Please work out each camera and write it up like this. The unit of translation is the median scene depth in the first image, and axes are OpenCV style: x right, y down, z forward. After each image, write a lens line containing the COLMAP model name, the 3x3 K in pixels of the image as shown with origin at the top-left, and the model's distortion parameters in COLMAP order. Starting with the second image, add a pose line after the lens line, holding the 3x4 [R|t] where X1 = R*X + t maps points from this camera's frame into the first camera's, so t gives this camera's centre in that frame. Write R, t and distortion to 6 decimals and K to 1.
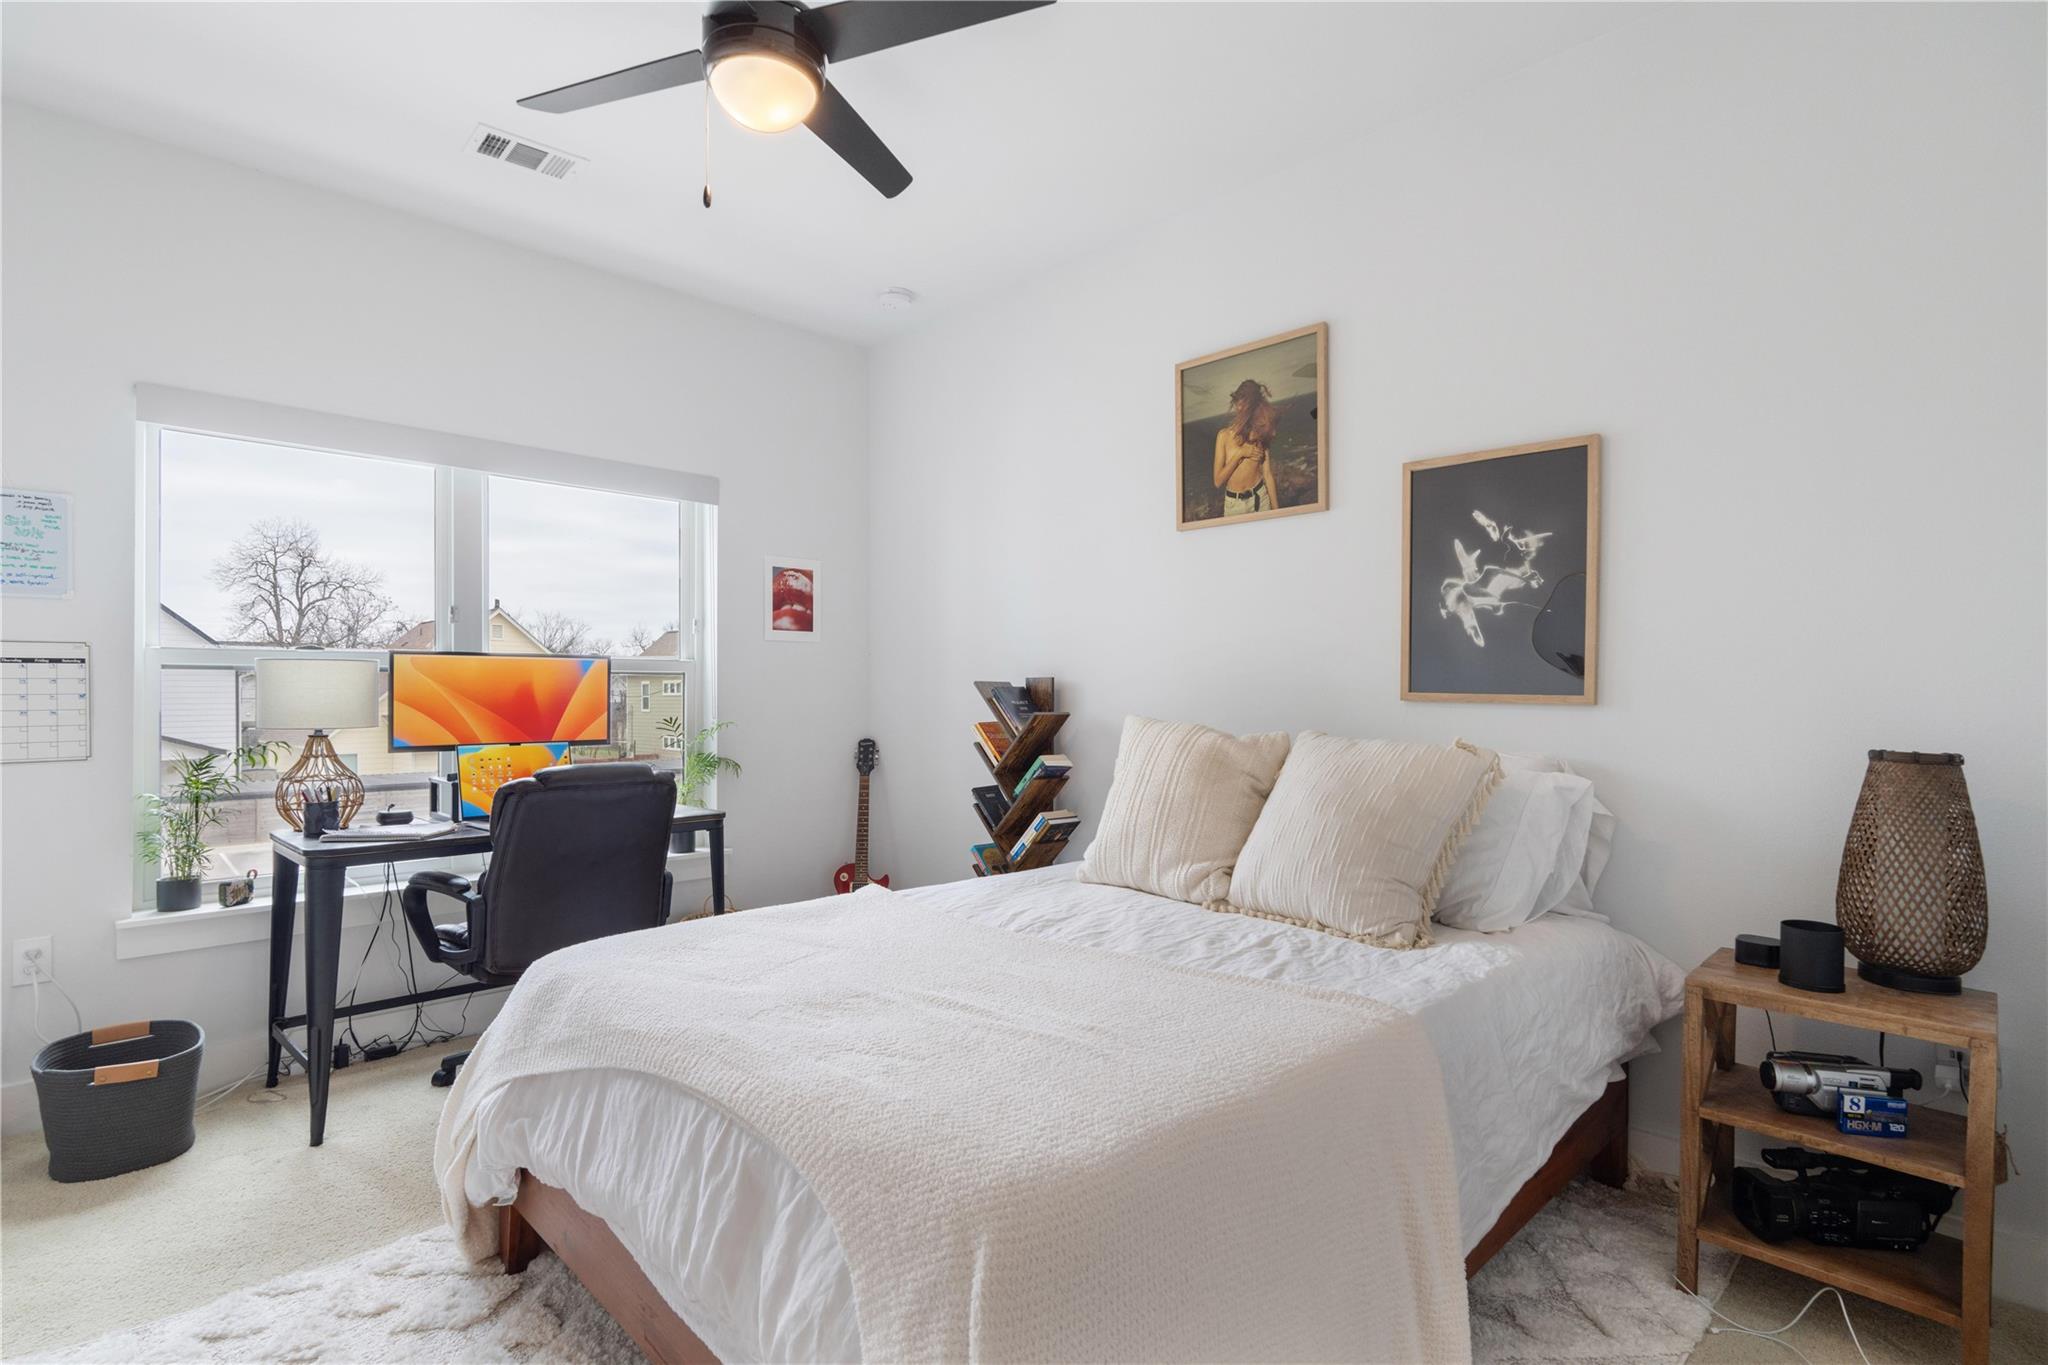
lens RADIAL K [[996.4, 0, 1024.0], [0, 996.4, 682.5], [0, 0, 1]] dist [-0.000193, -0.000064]
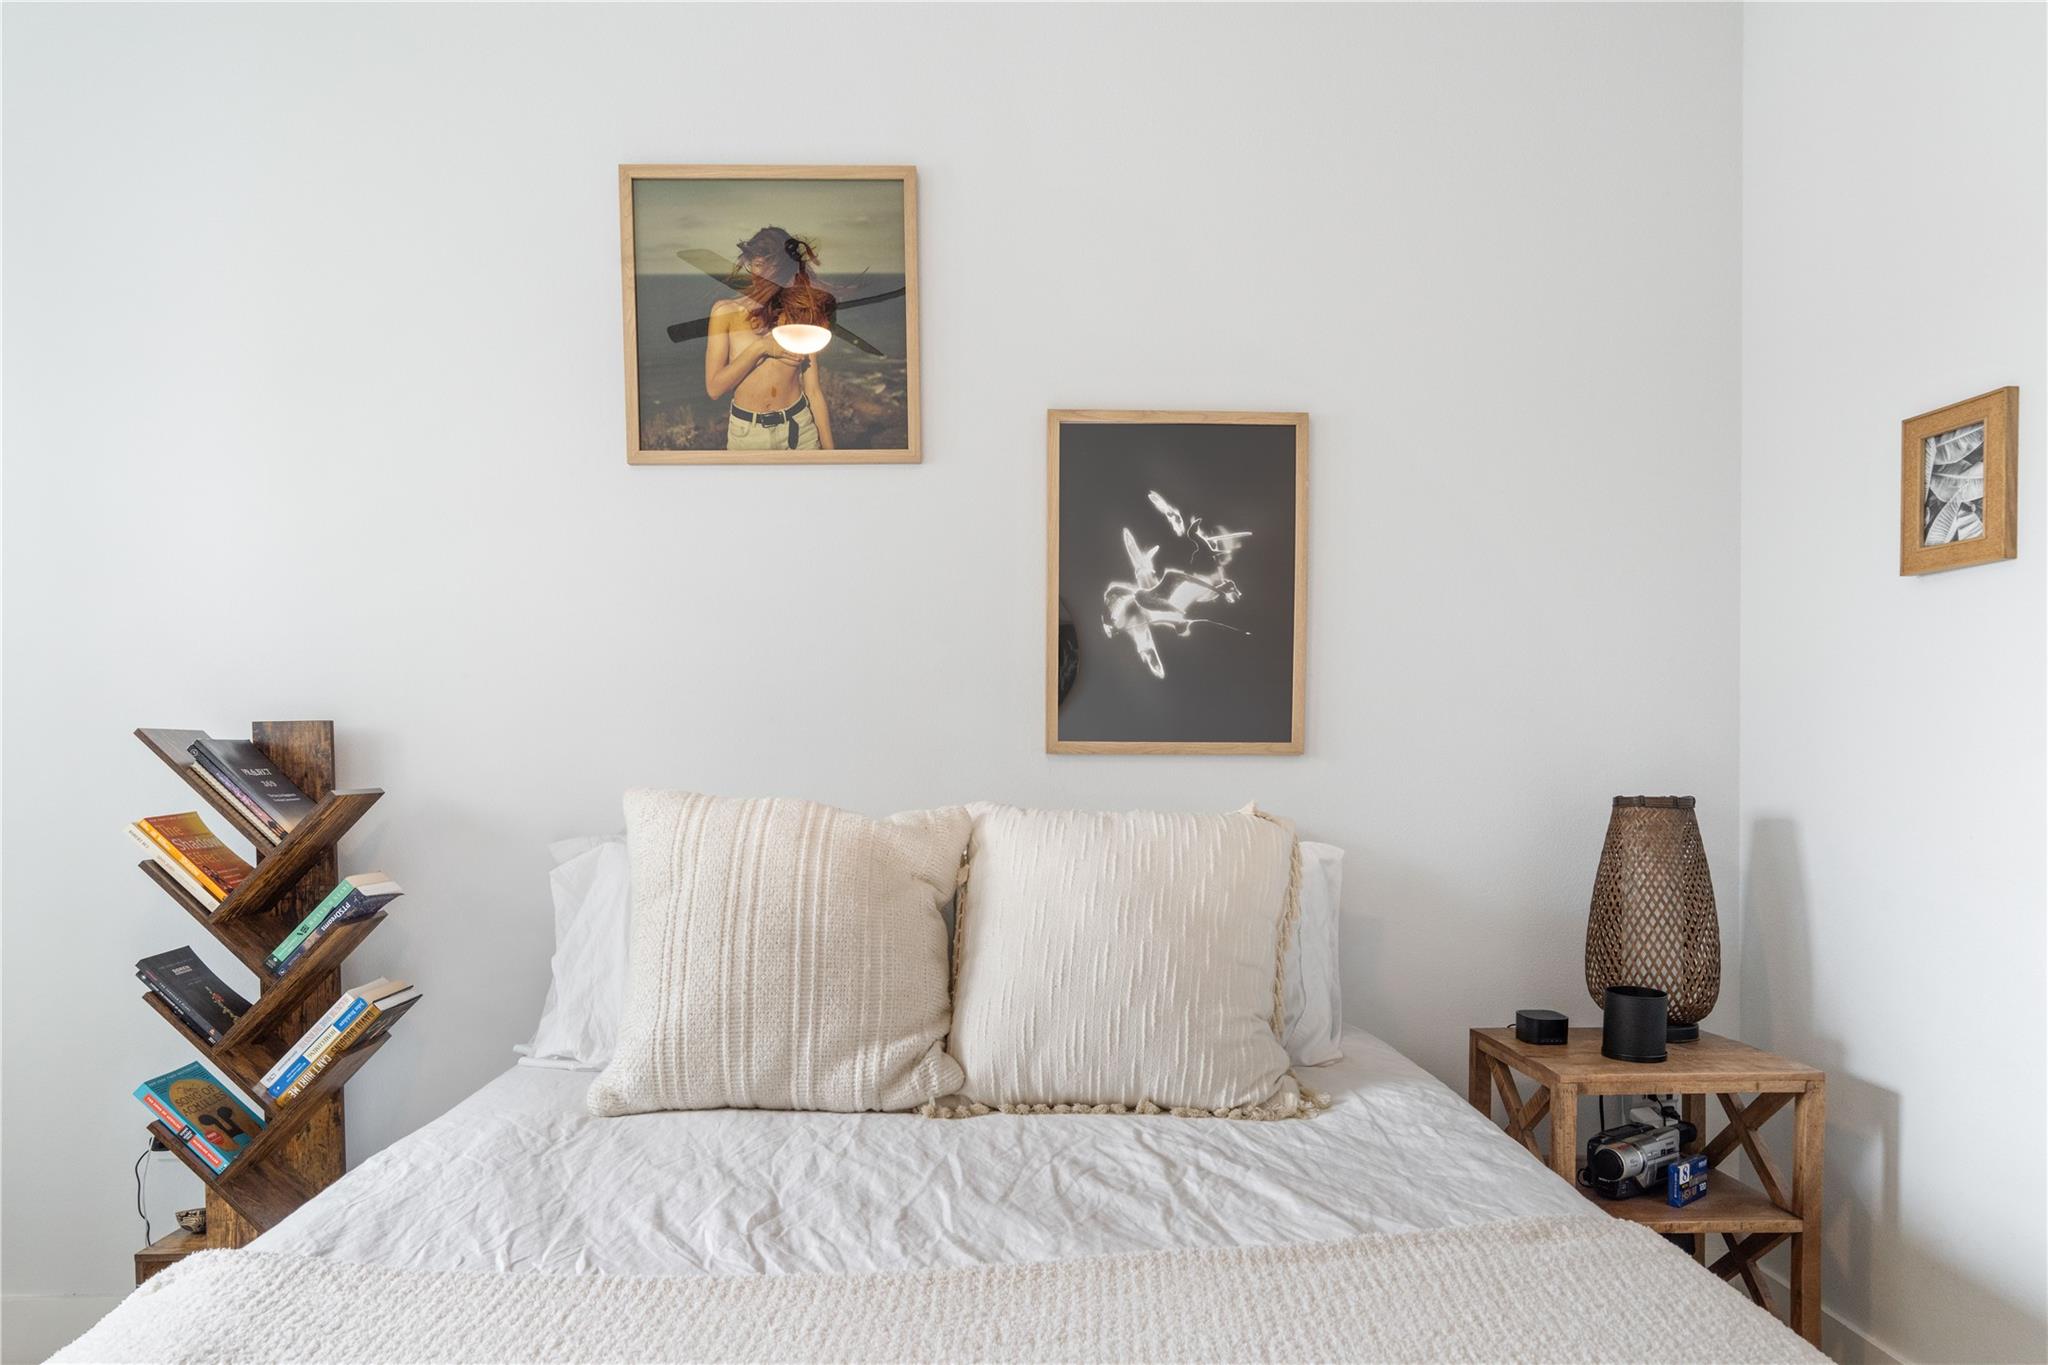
lens RADIAL K [[1280.5, 0, 1023.2], [0, 1280.5, 770.9], [0, 0, 1]] dist [0.001583, 0.000448]
pose [[0.673730, -0.031402, 0.738310, -0.308648], [0.004636, 0.999257, 0.038270, -0.004058], [-0.738963, -0.022361, 0.673375, 0.430471]]
